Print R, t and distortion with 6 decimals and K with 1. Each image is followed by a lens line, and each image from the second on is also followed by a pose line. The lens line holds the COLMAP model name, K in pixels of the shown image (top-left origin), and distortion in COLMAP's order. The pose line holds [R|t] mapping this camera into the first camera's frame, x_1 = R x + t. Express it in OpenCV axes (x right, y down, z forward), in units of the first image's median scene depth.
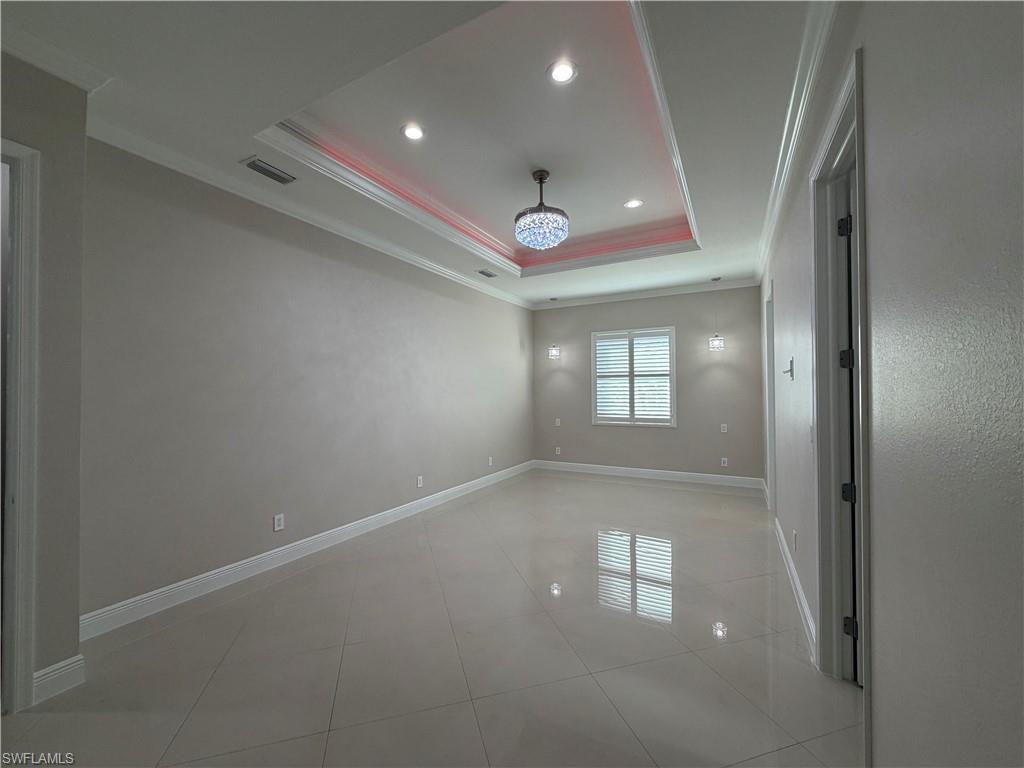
lens RADIAL K [[408.5, 0, 514.2], [0, 408.5, 385.4], [0, 0, 1]] dist [-0.001717, -0.000184]
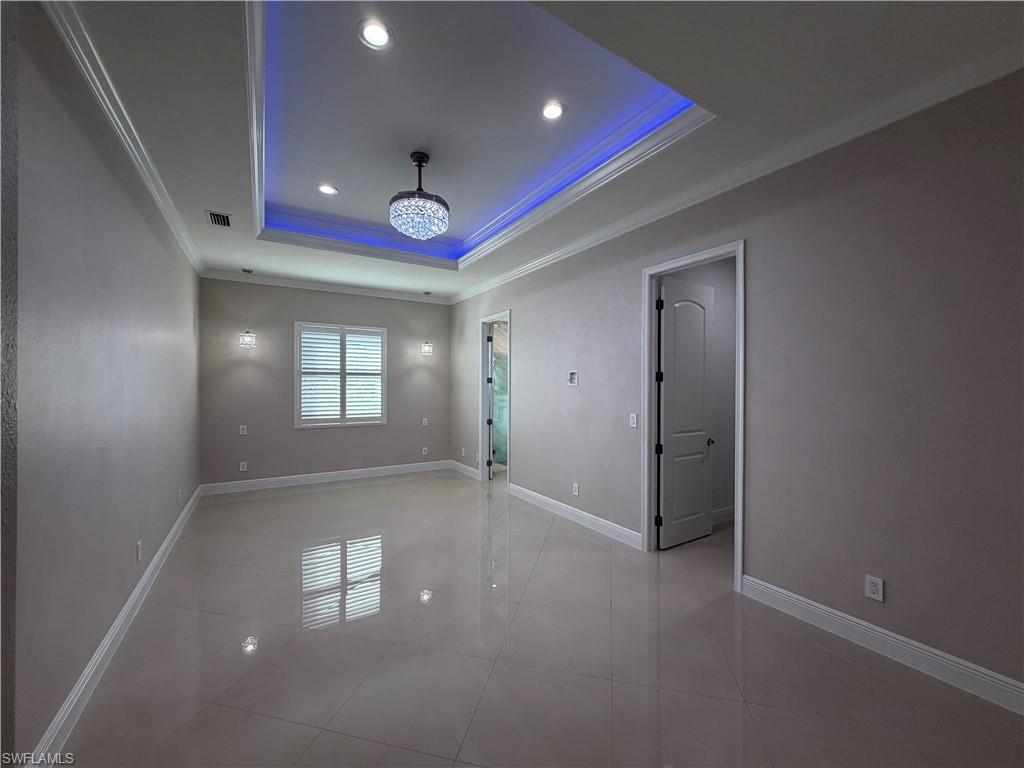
lens RADIAL K [[408.5, 0, 514.2], [0, 408.5, 385.4], [0, 0, 1]] dist [-0.001717, -0.000184]
pose [[0.502819, 0.013220, 0.864291, -0.334257], [-0.014001, 0.999876, -0.007148, 0.004852], [-0.864279, -0.008506, 0.502942, 0.180399]]
